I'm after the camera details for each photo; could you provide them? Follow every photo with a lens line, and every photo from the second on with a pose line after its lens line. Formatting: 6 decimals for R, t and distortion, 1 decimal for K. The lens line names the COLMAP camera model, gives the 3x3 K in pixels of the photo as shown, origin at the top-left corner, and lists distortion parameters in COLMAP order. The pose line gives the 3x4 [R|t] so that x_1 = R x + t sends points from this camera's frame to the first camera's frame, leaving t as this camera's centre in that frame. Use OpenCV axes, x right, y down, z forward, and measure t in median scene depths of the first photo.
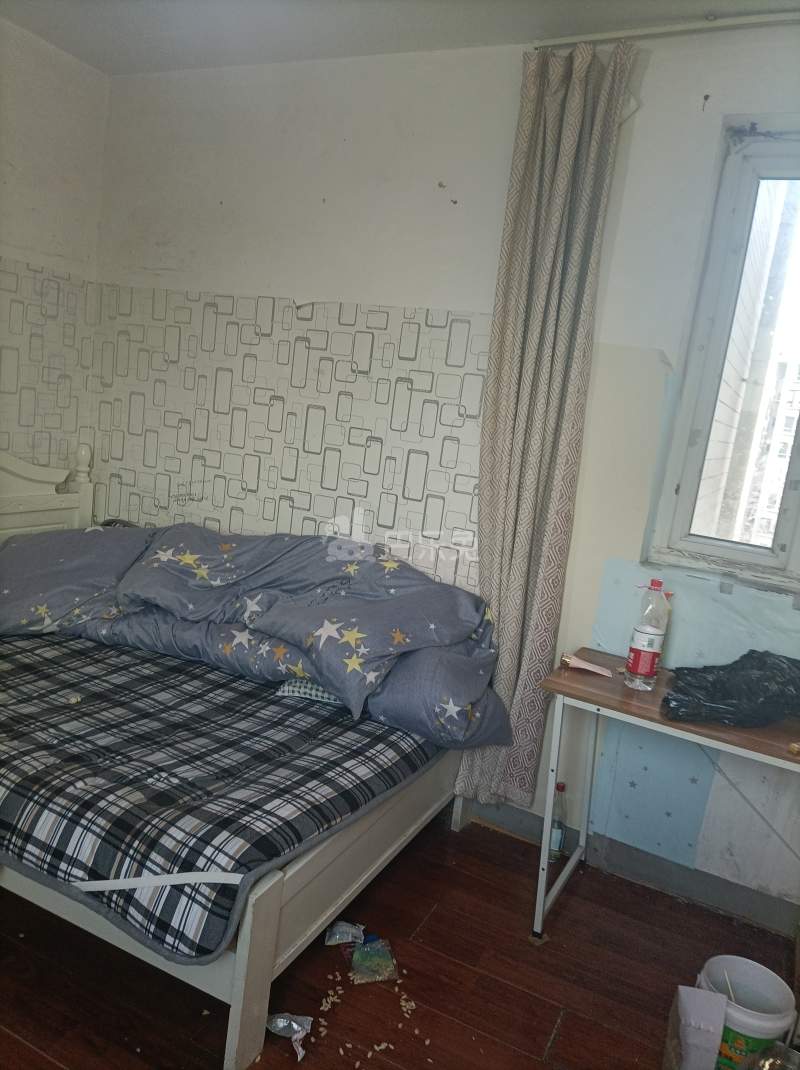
lens RADIAL K [[727.9, 0, 400.0], [0, 727.9, 535.0], [0, 0, 1]] dist [0.035119, -0.104217]
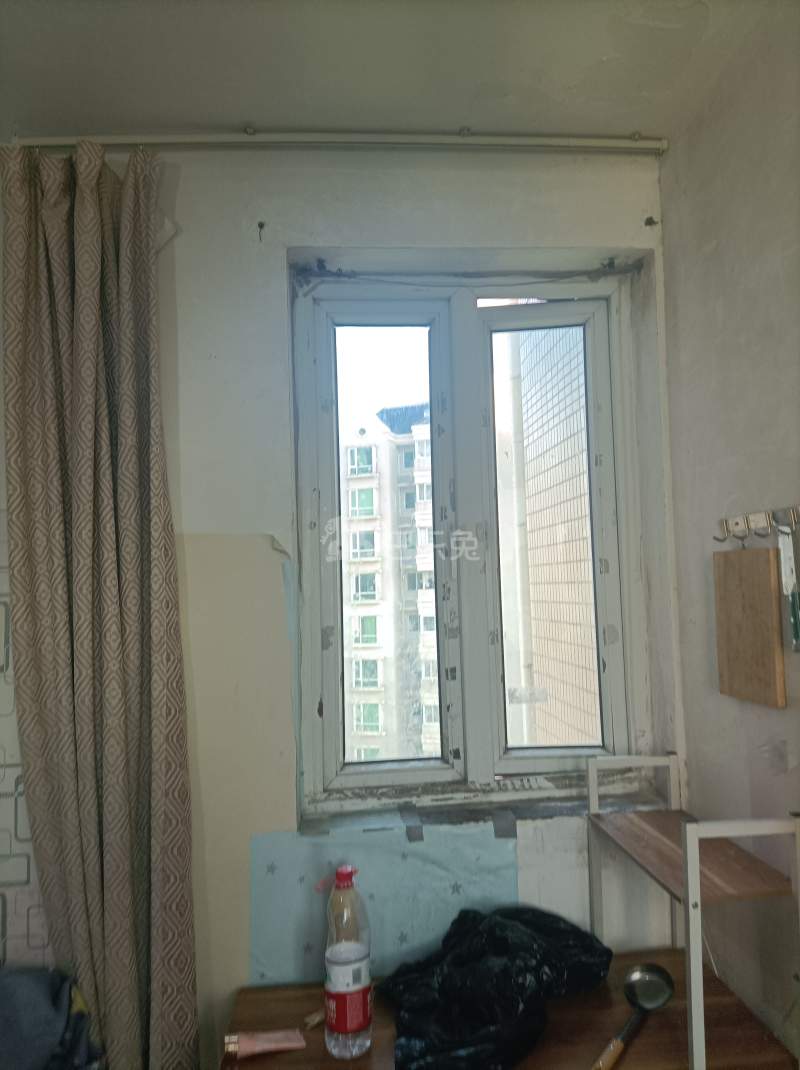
lens RADIAL K [[740.9, 0, 400.0], [0, 740.9, 535.0], [0, 0, 1]] dist [0.073410, -0.083527]
pose [[0.820637, -0.112042, 0.560358, 0.040151], [0.230836, 0.962021, -0.145704, -0.108677], [-0.522751, 0.248921, 0.815334, 0.300551]]
